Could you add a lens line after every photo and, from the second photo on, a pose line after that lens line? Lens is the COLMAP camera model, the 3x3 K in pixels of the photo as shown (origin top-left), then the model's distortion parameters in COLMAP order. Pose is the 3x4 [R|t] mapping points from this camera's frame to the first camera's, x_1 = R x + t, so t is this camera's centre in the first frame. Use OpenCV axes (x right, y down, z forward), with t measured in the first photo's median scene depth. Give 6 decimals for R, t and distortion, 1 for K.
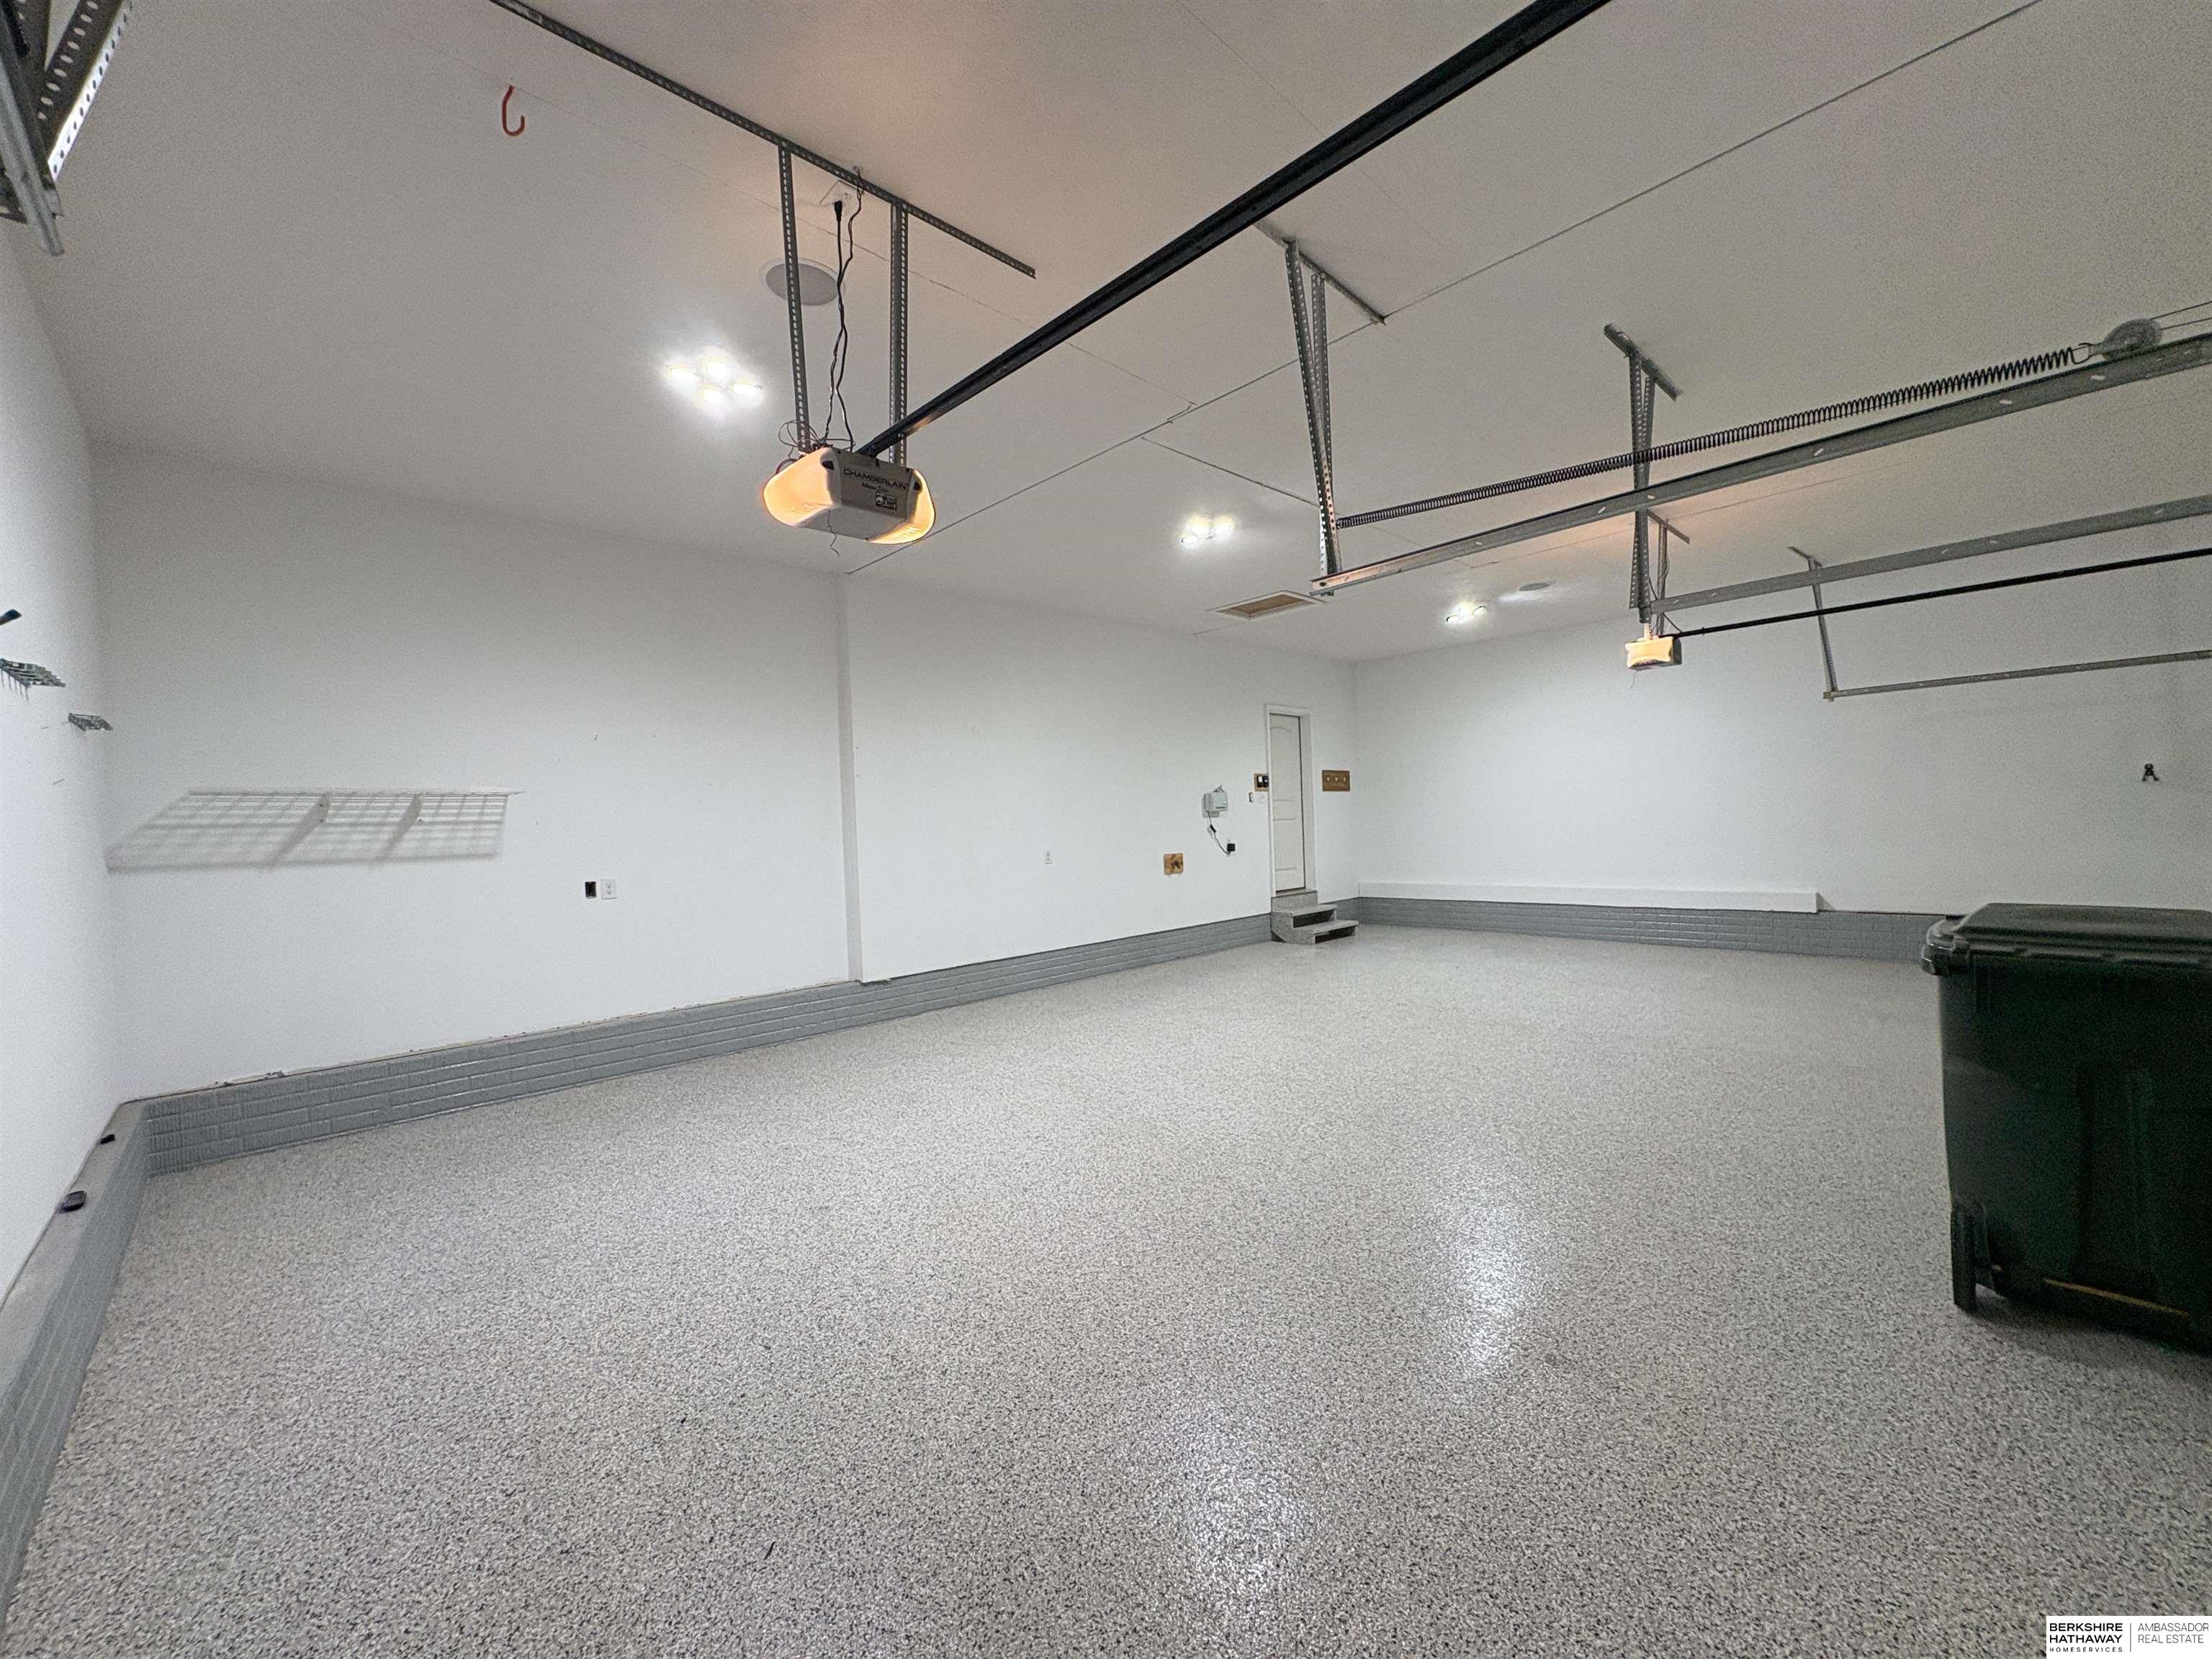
lens RADIAL K [[879.3, 0, 1107.0], [0, 879.3, 826.4], [0, 0, 1]] dist [-0.000735, -0.001224]
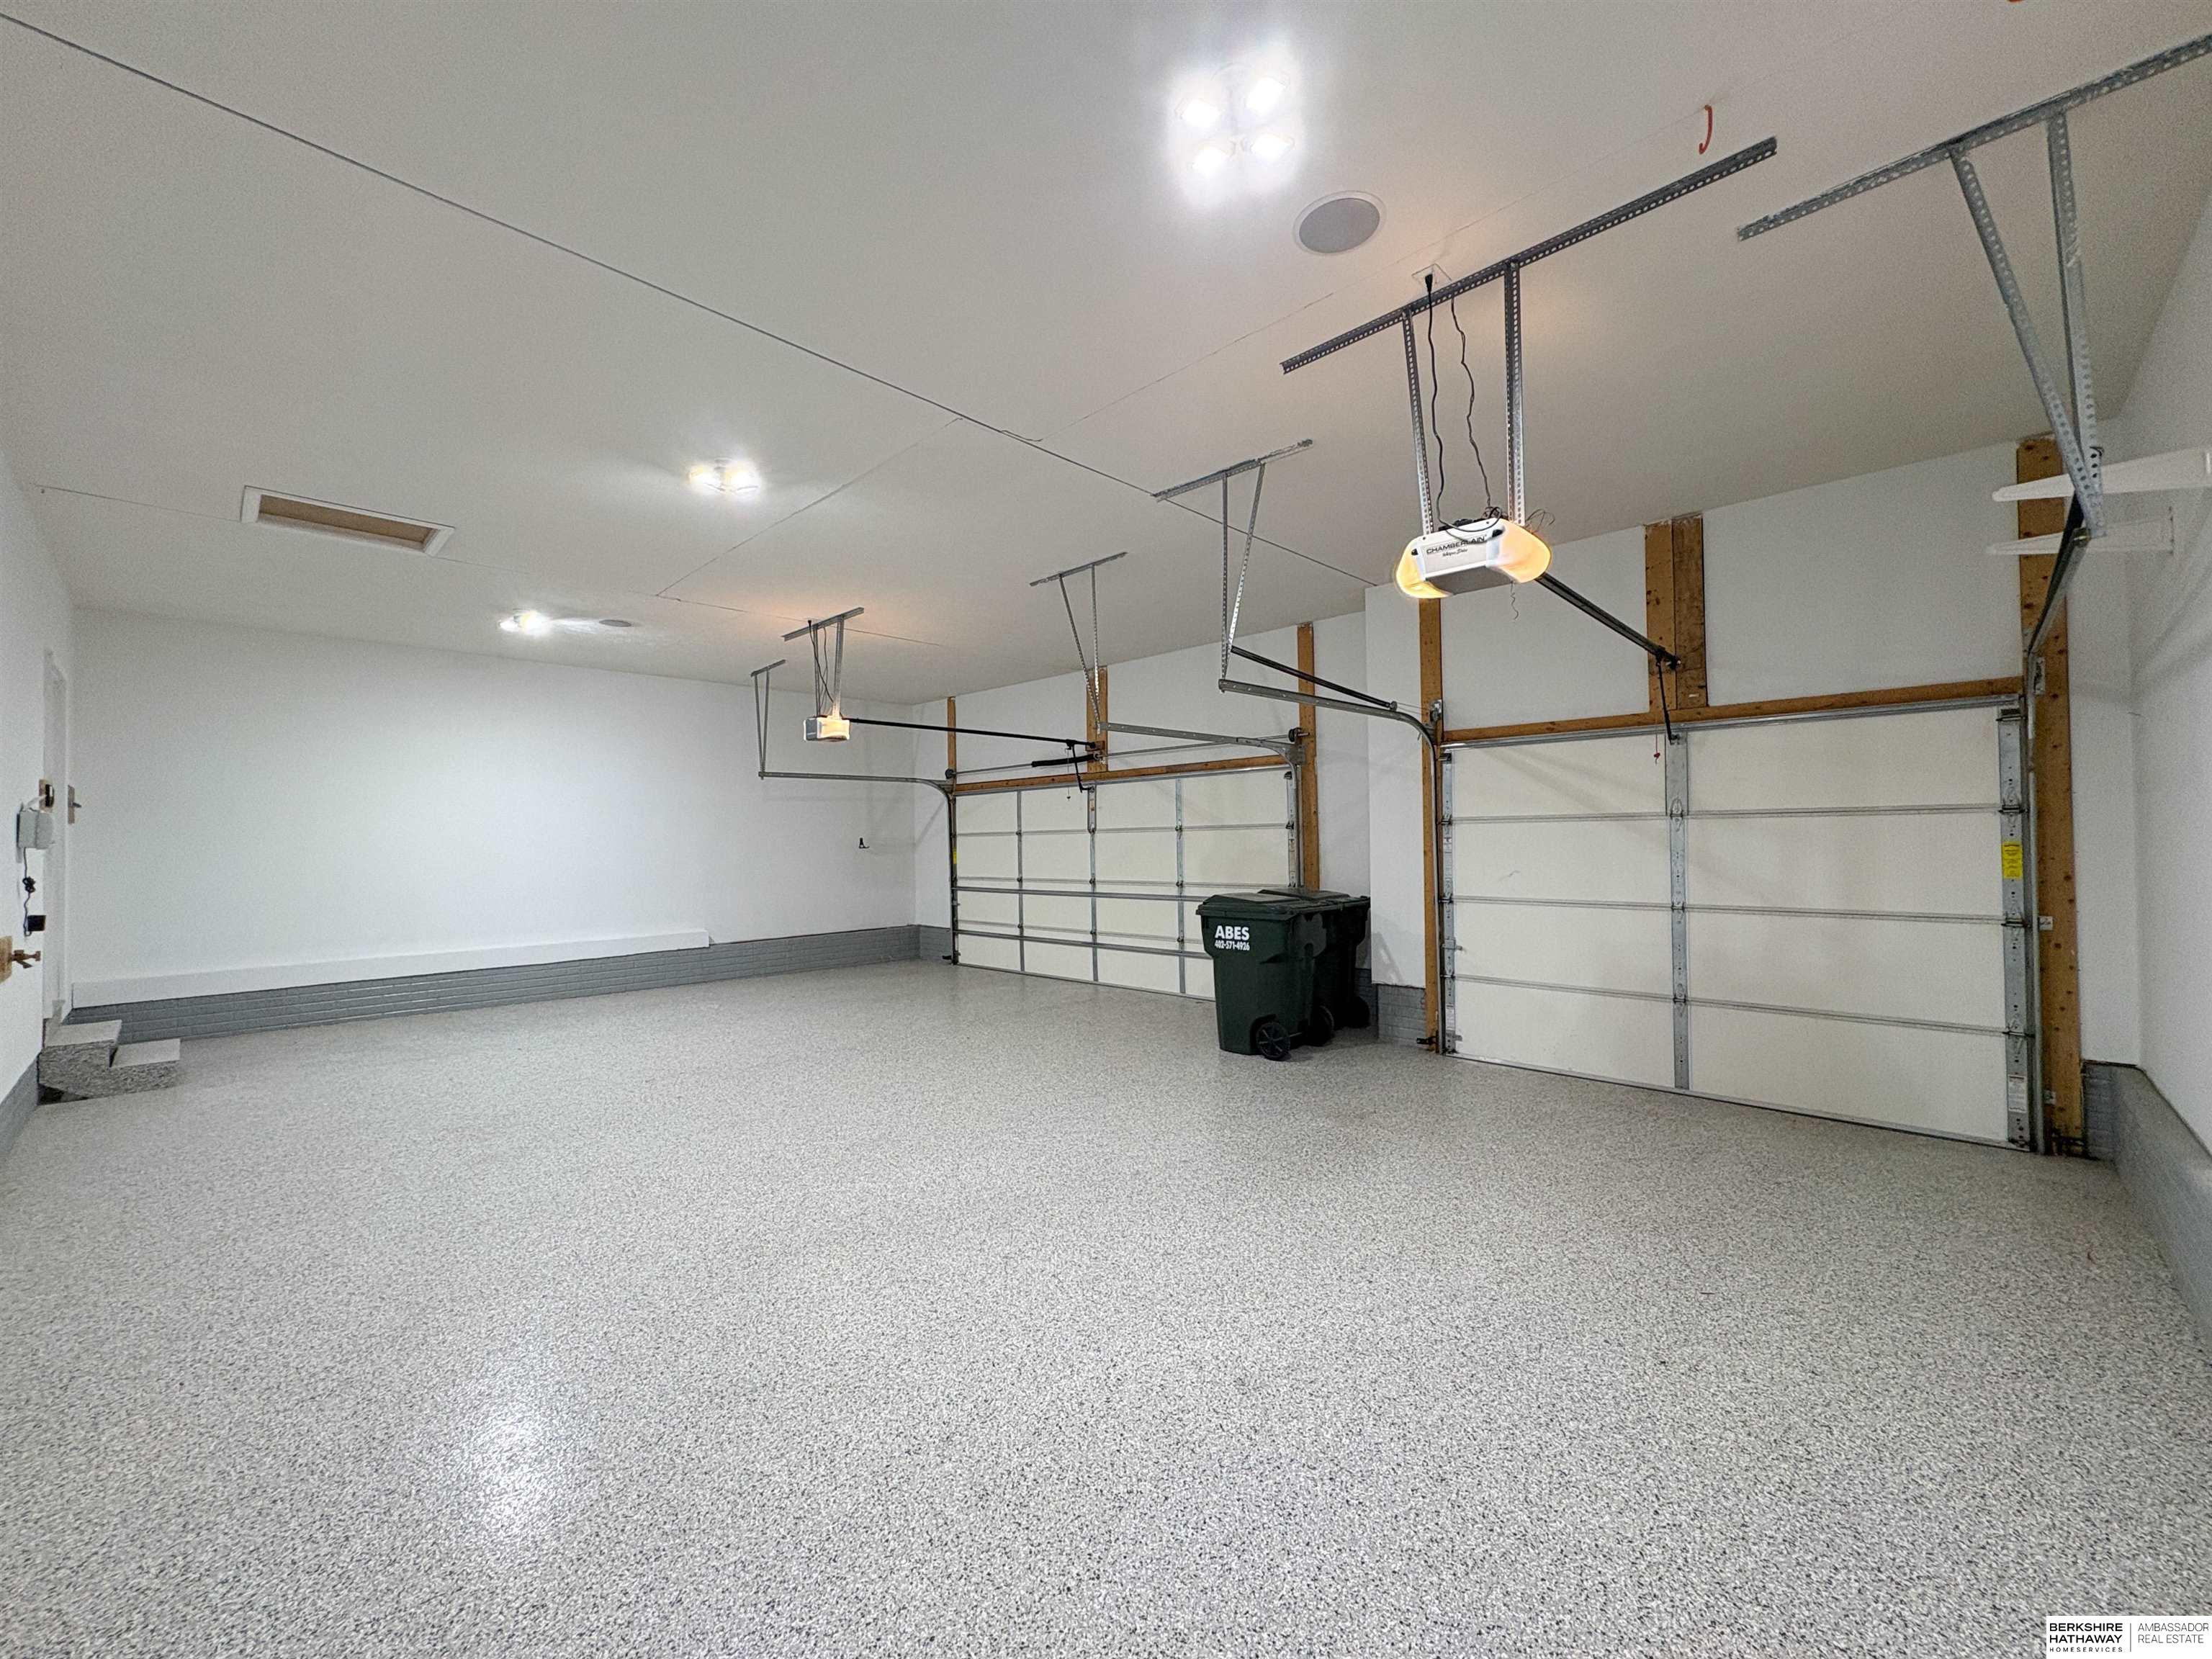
lens RADIAL K [[879.3, 0, 1109.0], [0, 879.3, 824.3], [0, 0, 1]] dist [-0.000735, -0.001224]
pose [[-0.037401, 0.061332, 0.997416, -0.849640], [0.021450, 0.997934, -0.060559, 0.025292], [-0.999070, 0.019129, -0.038639, 0.914878]]
